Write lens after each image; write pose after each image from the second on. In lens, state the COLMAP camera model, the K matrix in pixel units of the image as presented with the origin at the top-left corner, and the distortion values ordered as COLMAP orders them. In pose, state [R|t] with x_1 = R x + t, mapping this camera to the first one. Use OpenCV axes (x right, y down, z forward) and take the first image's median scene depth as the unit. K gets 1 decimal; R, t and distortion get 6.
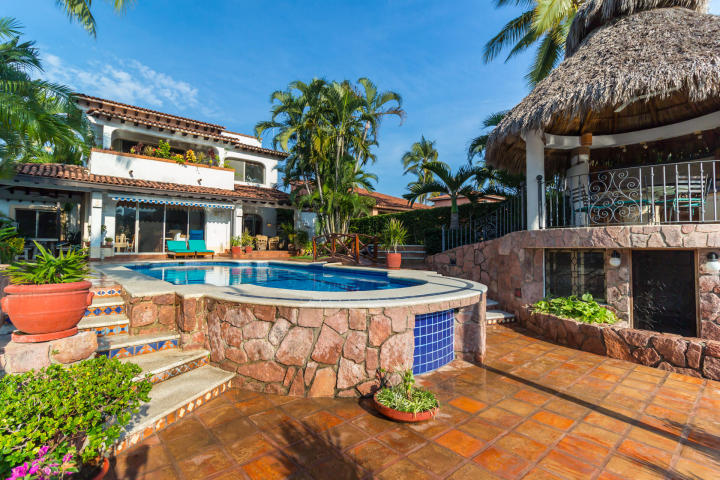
lens RADIAL K [[343.2, 0, 345.5], [0, 343.2, 240.2], [0, 0, 1]] dist [-0.000058, -0.000137]
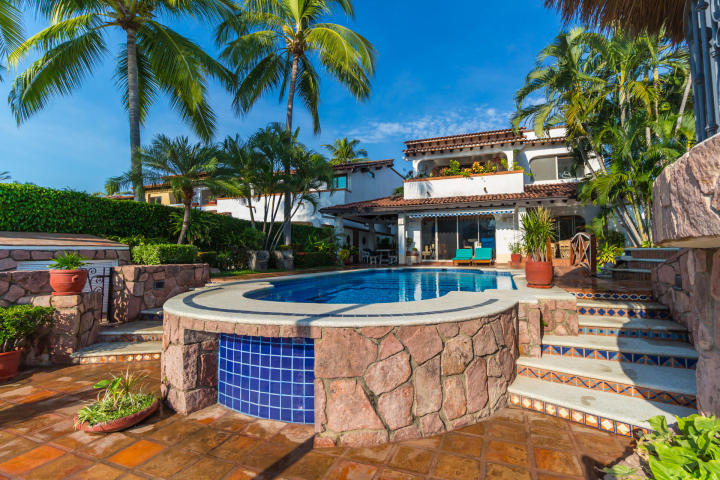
lens RADIAL K [[333.9, 0, 362.7], [0, 333.9, 230.3], [0, 0, 1]] dist [0.001780, 0.000418]
pose [[0.489800, -0.069728, -0.869042, 0.255373], [0.021247, 0.997455, -0.068057, 0.007381], [0.871576, 0.014869, 0.490035, 0.209266]]
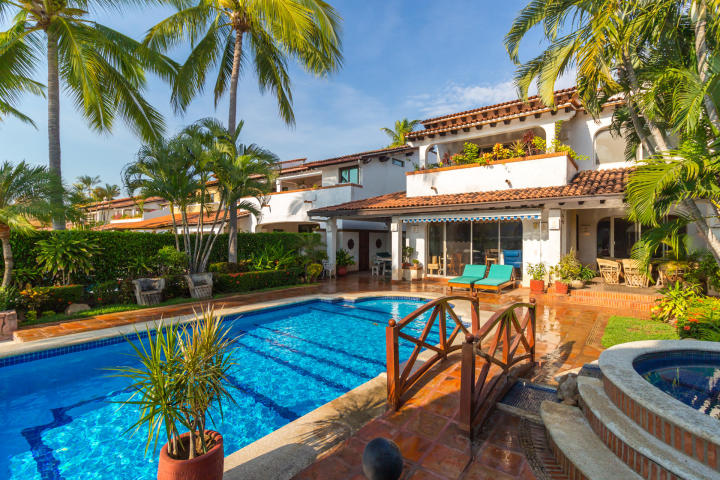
lens RADIAL K [[343.2, 0, 345.5], [0, 343.2, 240.2], [0, 0, 1]] dist [-0.000058, -0.000137]
pose [[0.220348, -0.006286, -0.975401, 0.207638], [0.014803, 0.999886, -0.003100, -0.056353], [0.975309, -0.013755, 0.220416, 0.523691]]
